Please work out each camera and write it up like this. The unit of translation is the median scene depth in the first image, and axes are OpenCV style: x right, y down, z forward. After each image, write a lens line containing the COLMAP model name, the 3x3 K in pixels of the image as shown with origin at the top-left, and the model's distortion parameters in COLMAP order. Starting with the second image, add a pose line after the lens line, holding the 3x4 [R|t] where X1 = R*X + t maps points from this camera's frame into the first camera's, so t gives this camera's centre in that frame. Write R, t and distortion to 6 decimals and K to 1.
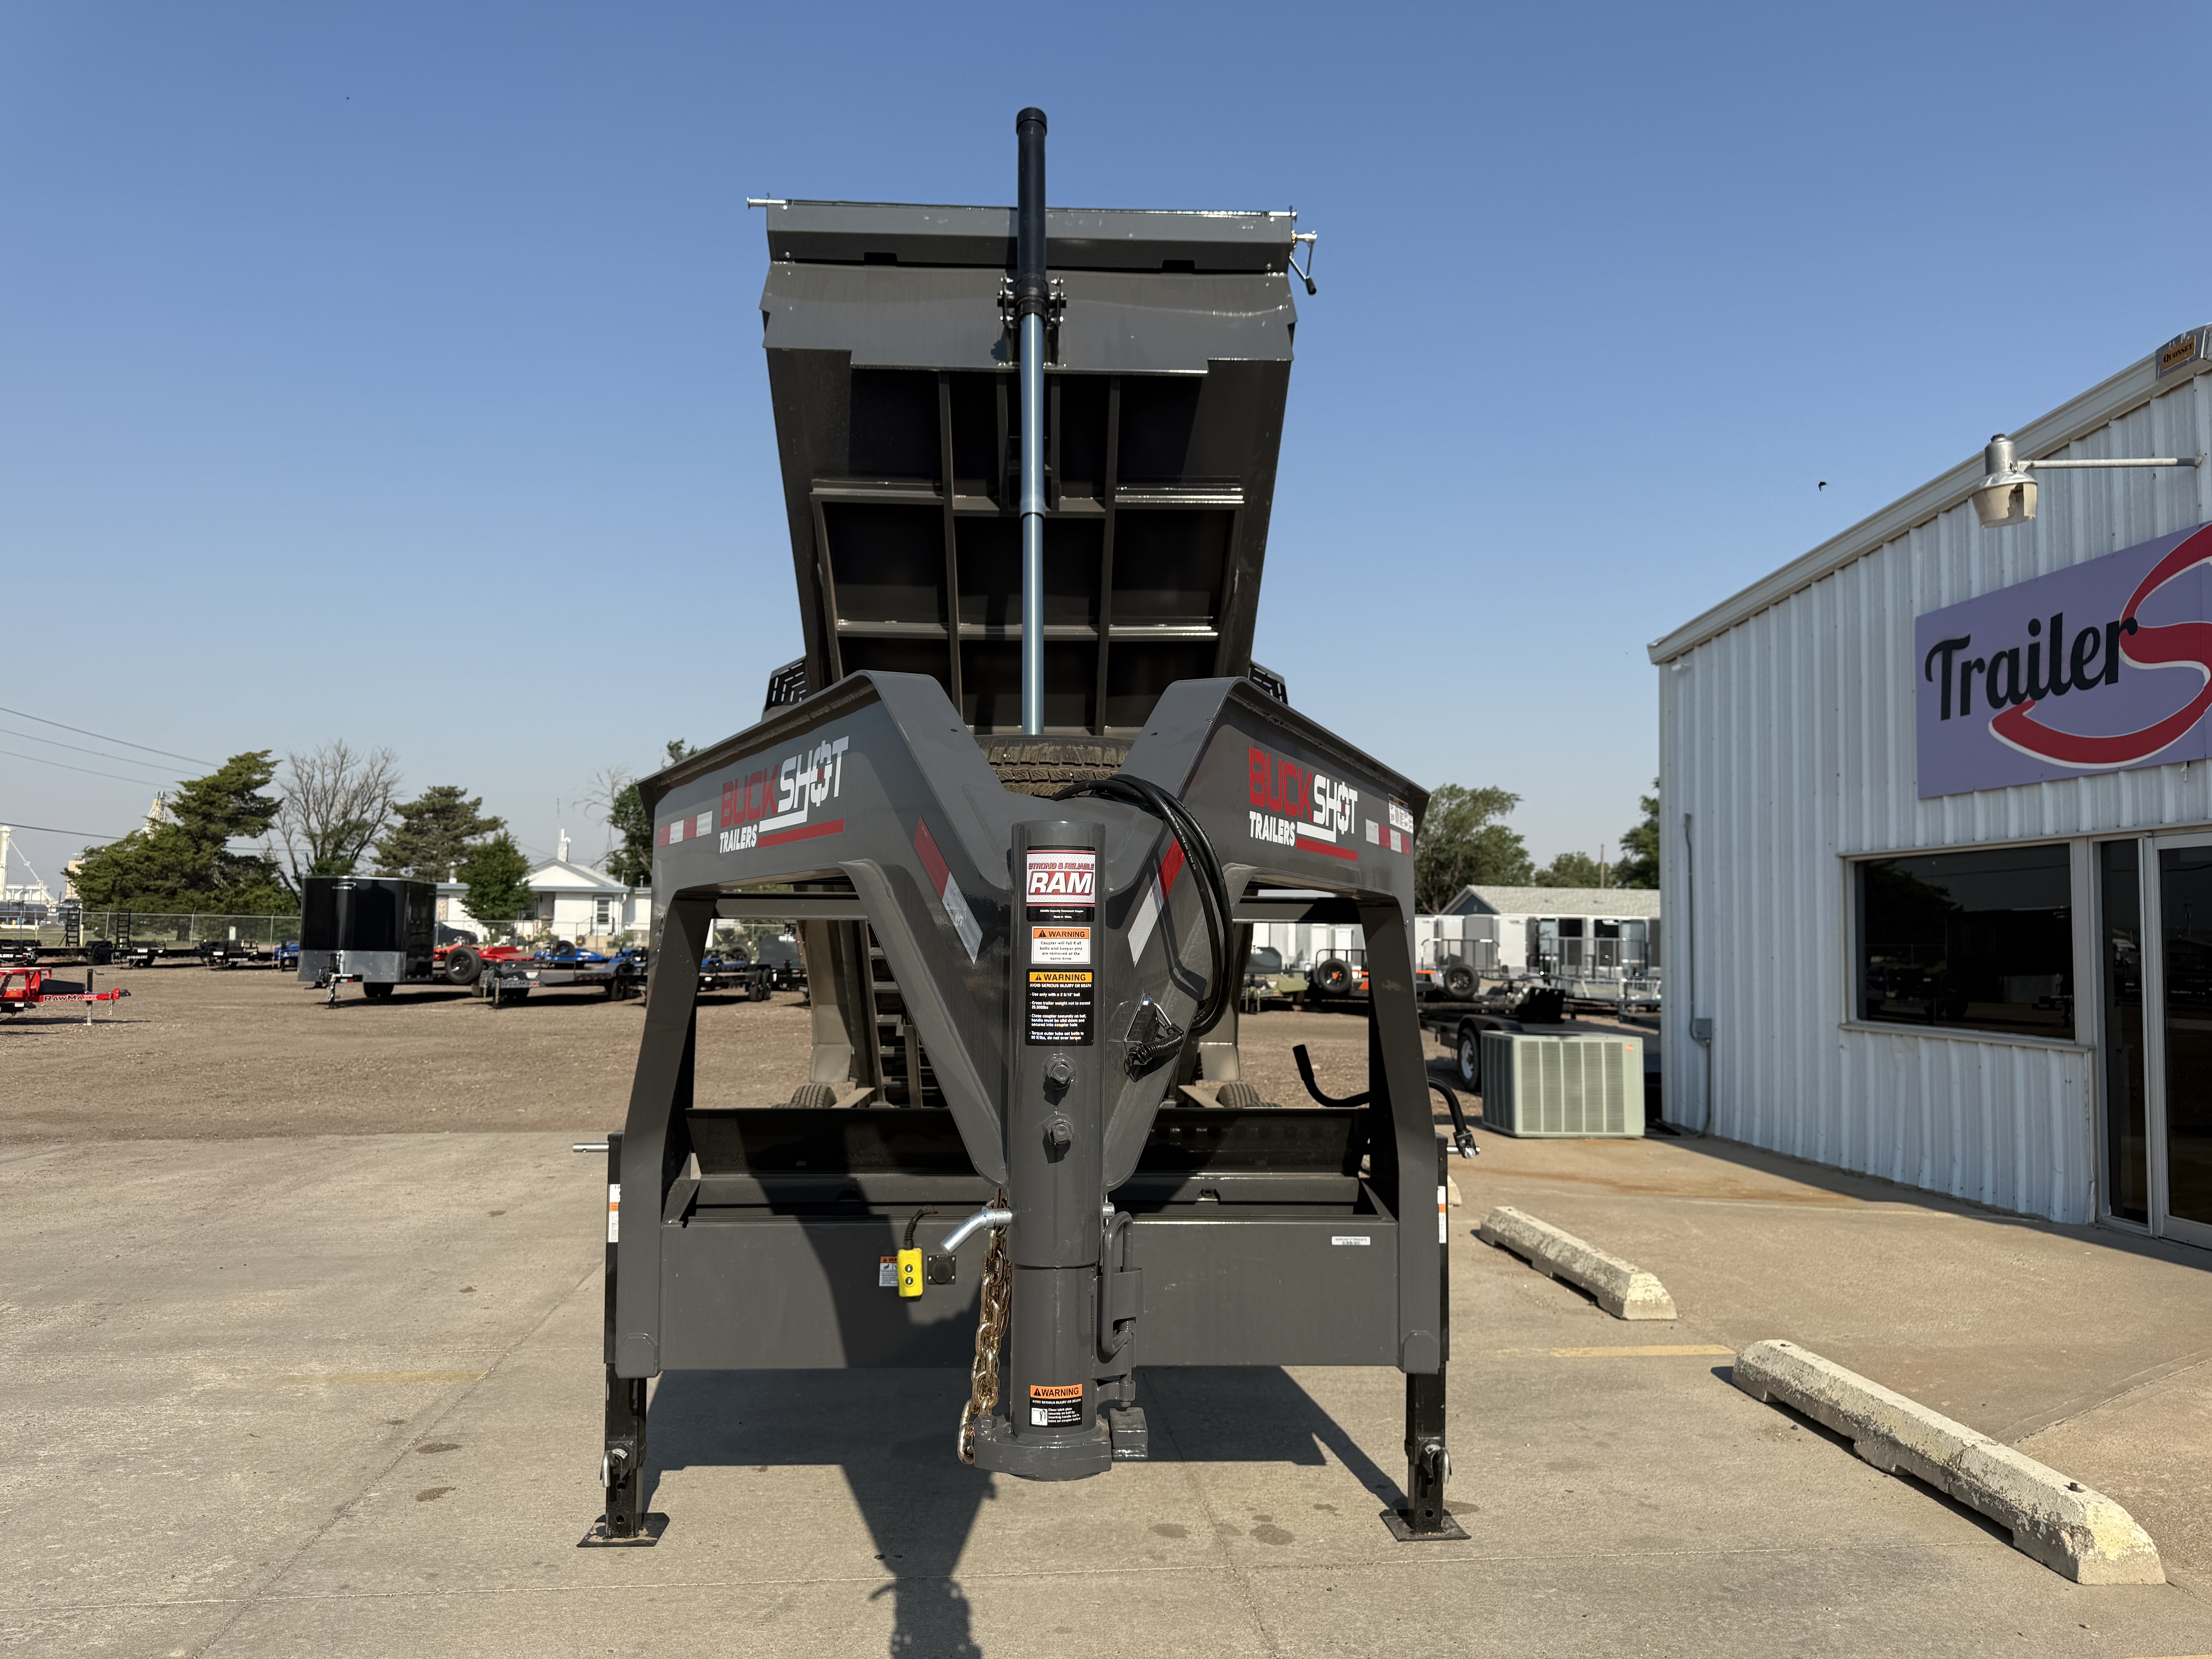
lens RADIAL K [[1567.7, 0, 1103.7], [0, 1567.7, 829.1], [0, 0, 1]] dist [0.044481, -0.053160]
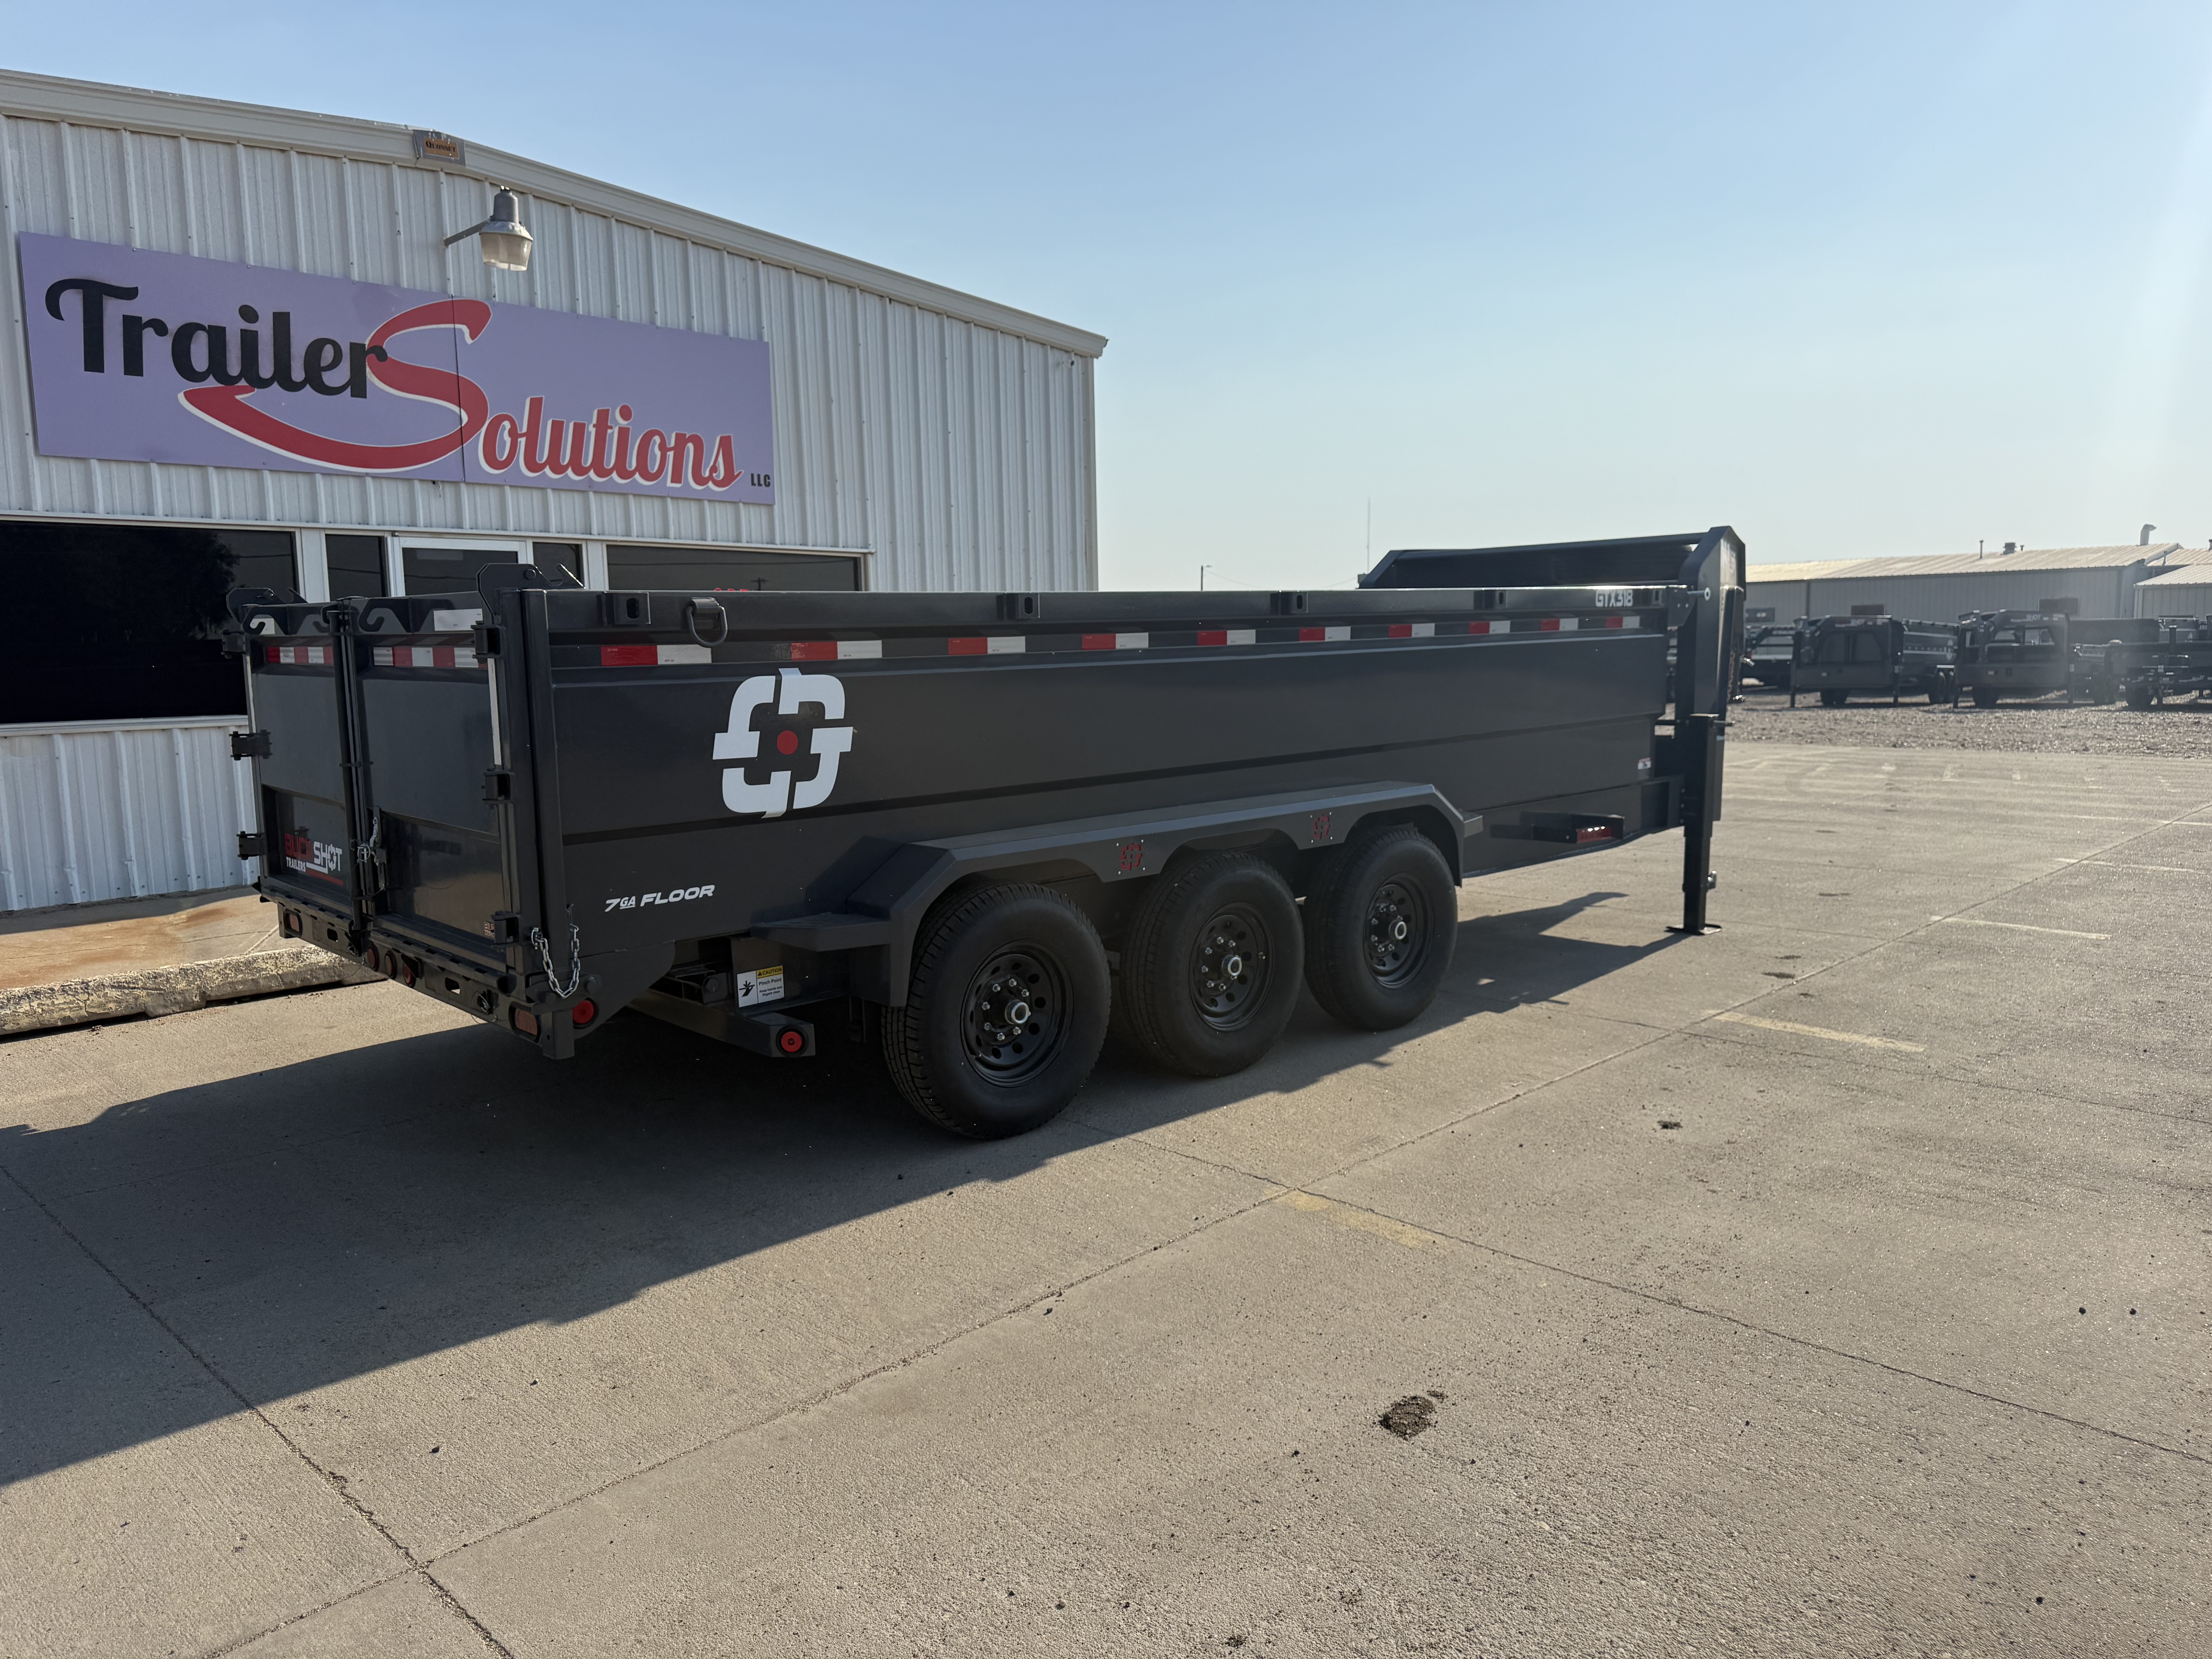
lens RADIAL K [[1567.0, 0, 1095.4], [0, 1567.0, 819.9], [0, 0, 1]] dist [0.047275, -0.056003]
pose [[-0.639802, -0.086907, 0.763610, -0.785782], [-0.045251, 0.996122, 0.075455, 0.132488], [-0.767207, 0.013722, -0.641253, 1.711019]]
